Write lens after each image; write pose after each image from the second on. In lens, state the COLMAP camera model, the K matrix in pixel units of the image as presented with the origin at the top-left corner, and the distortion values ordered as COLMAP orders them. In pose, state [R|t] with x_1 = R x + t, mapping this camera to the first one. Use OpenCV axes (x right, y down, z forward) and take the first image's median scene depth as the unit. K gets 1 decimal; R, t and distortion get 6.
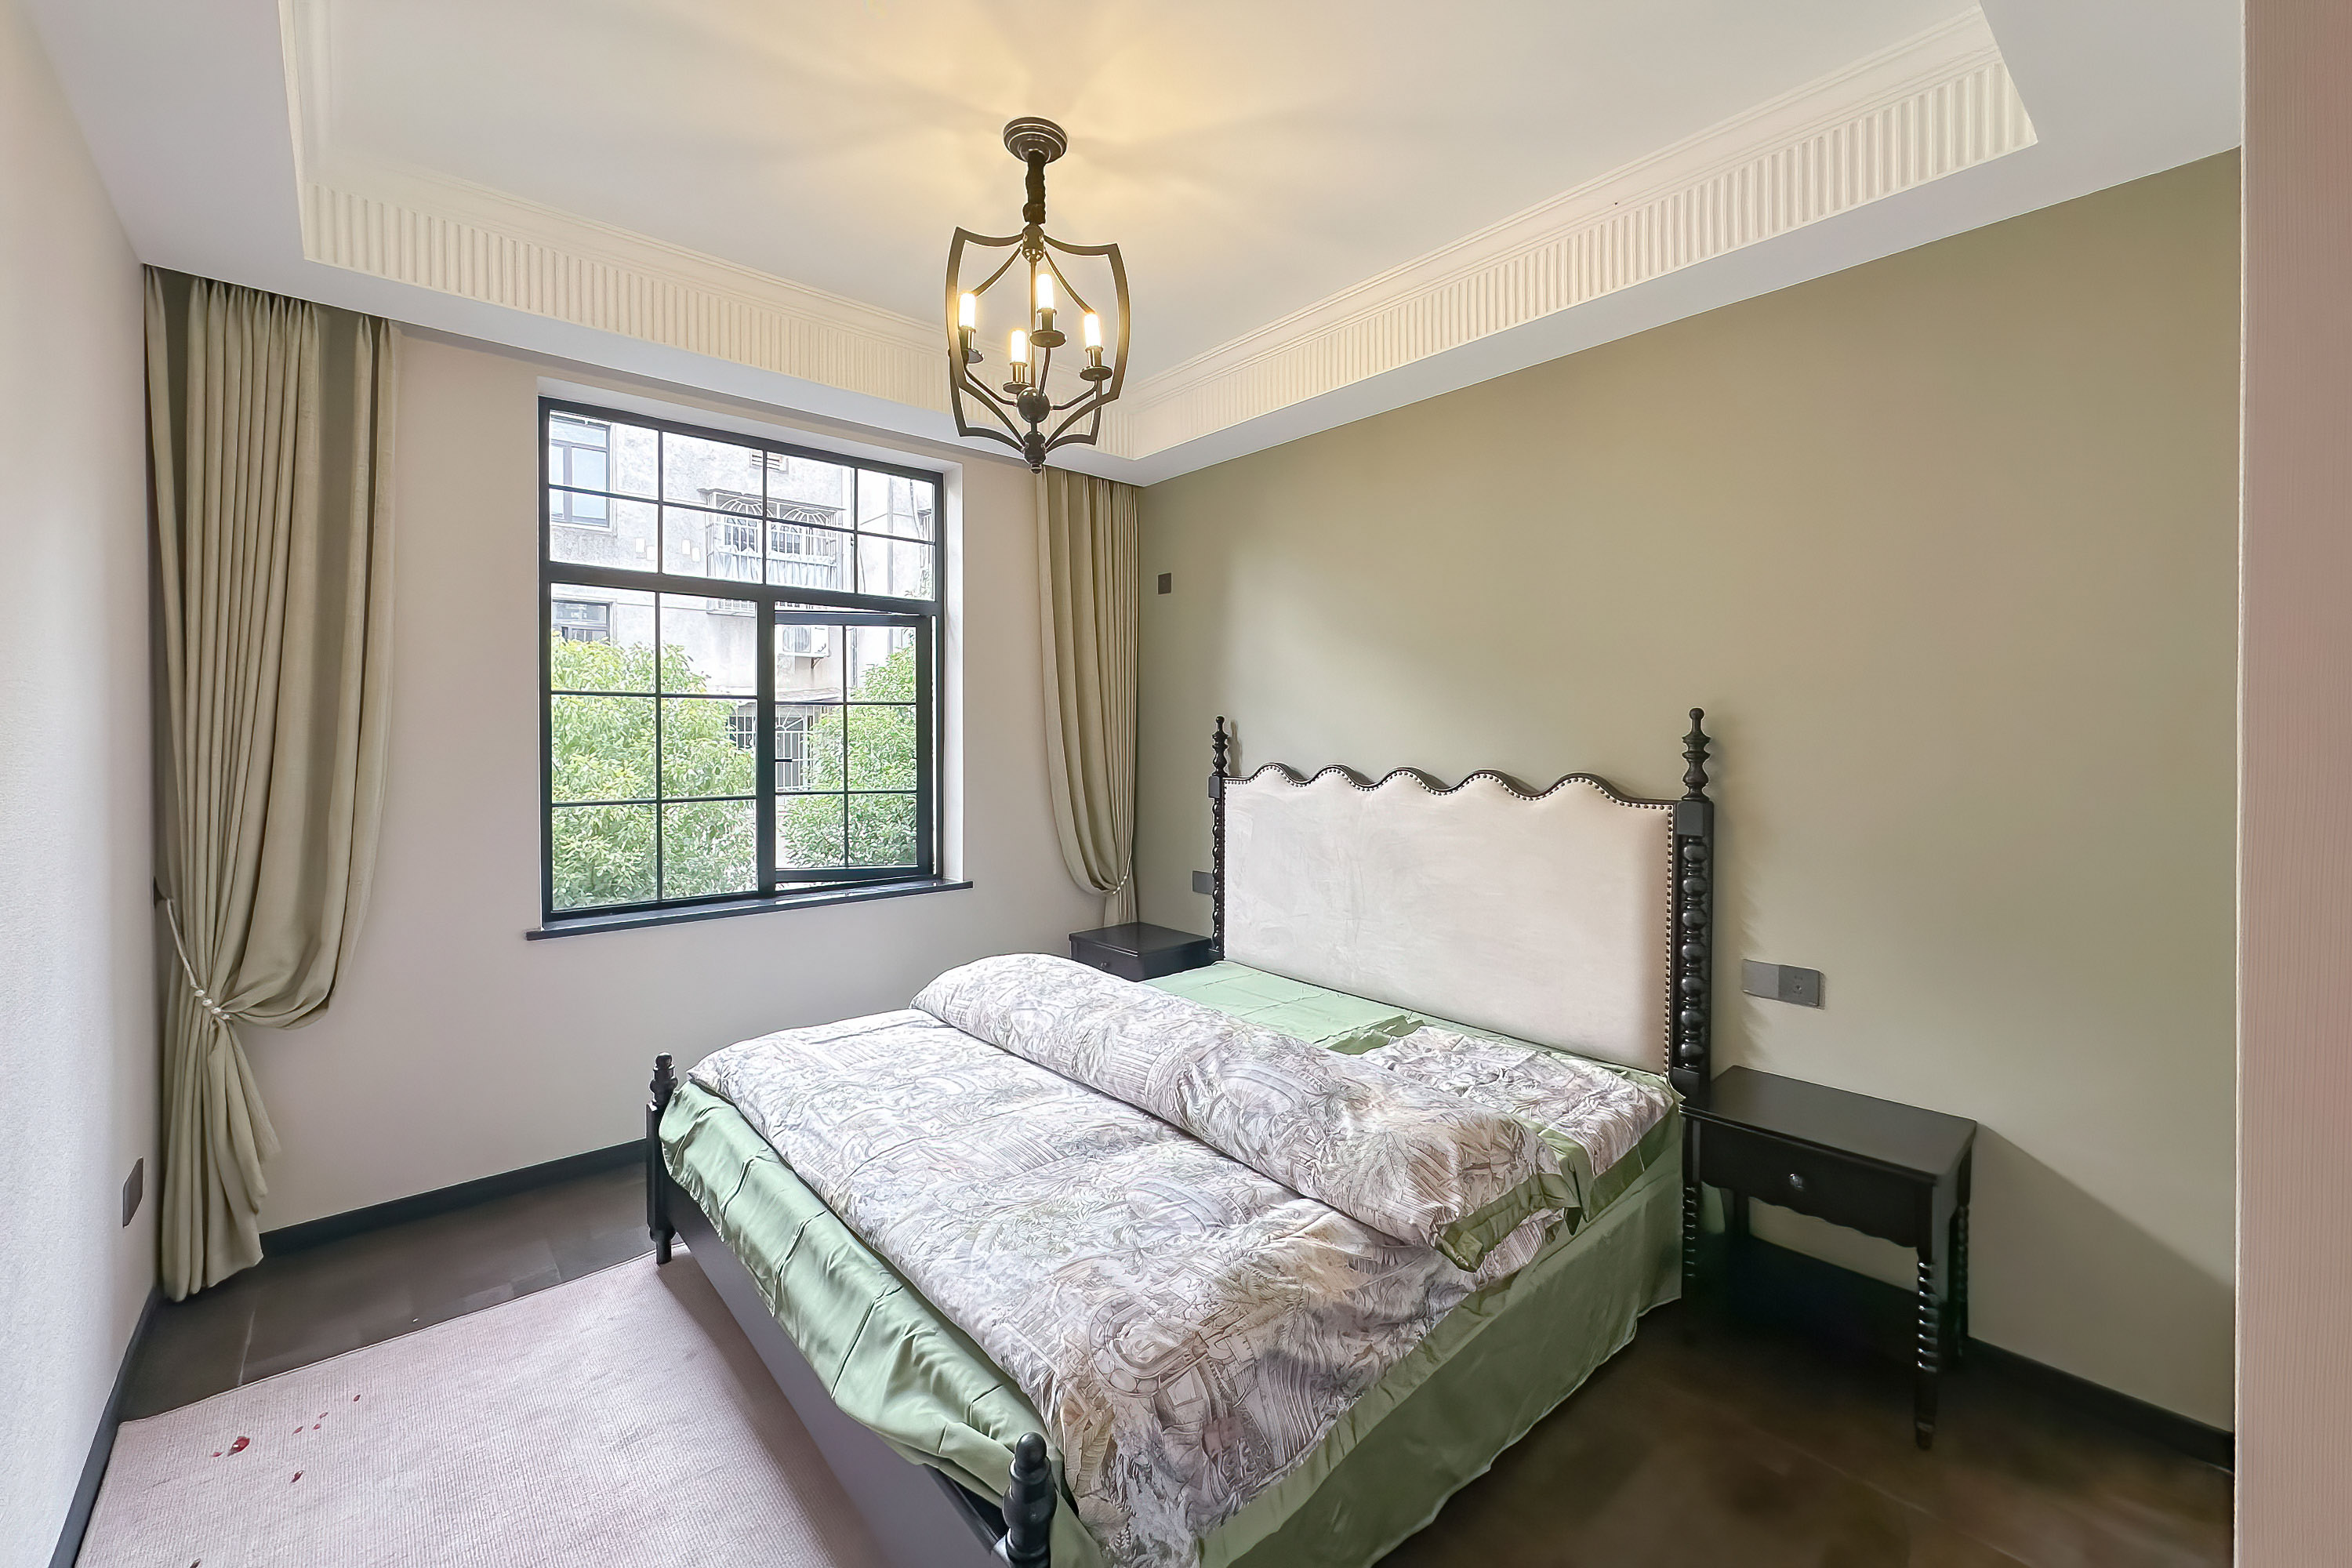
lens RADIAL K [[935.6, 0, 1168.5], [0, 935.6, 722.1], [0, 0, 1]] dist [-0.001791, 0.000614]
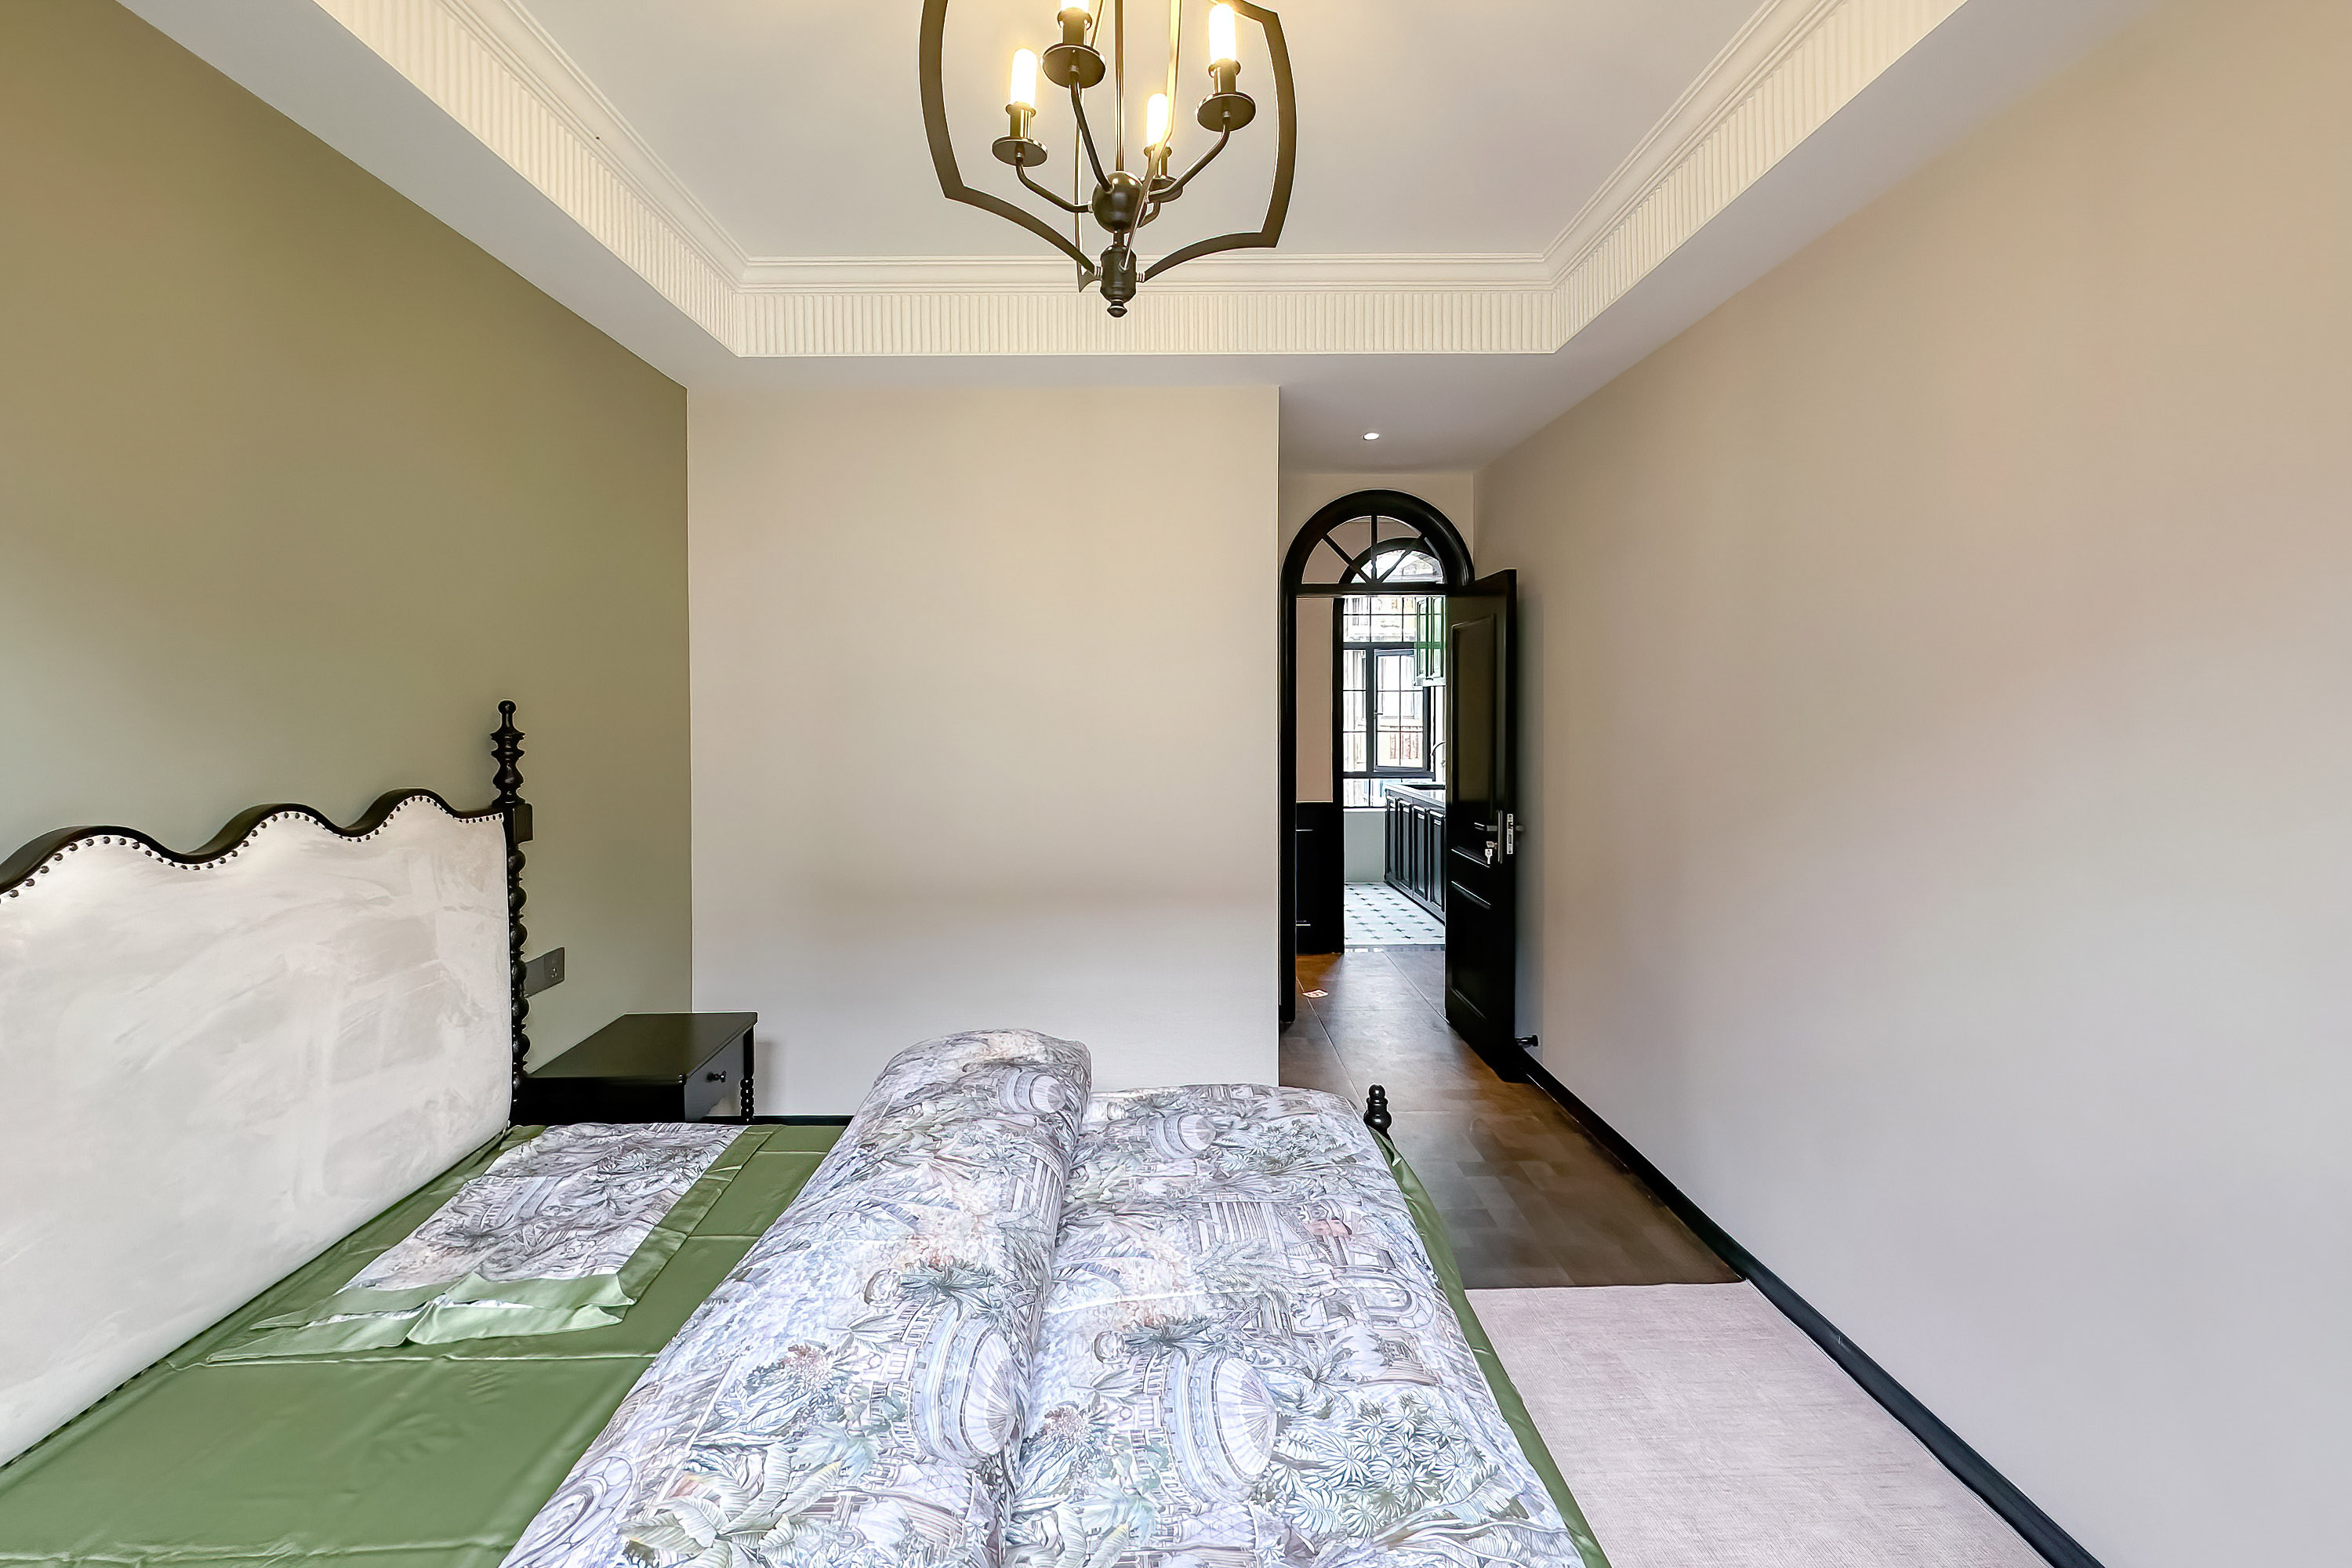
lens RADIAL K [[935.6, 0, 1179.5], [0, 935.6, 708.4], [0, 0, 1]] dist [-0.001791, 0.000614]
pose [[-0.767292, -0.002595, 0.641293, -0.502940], [-0.000522, 0.999994, 0.003423, -0.011215], [-0.641298, 0.002292, -0.767289, 1.288581]]
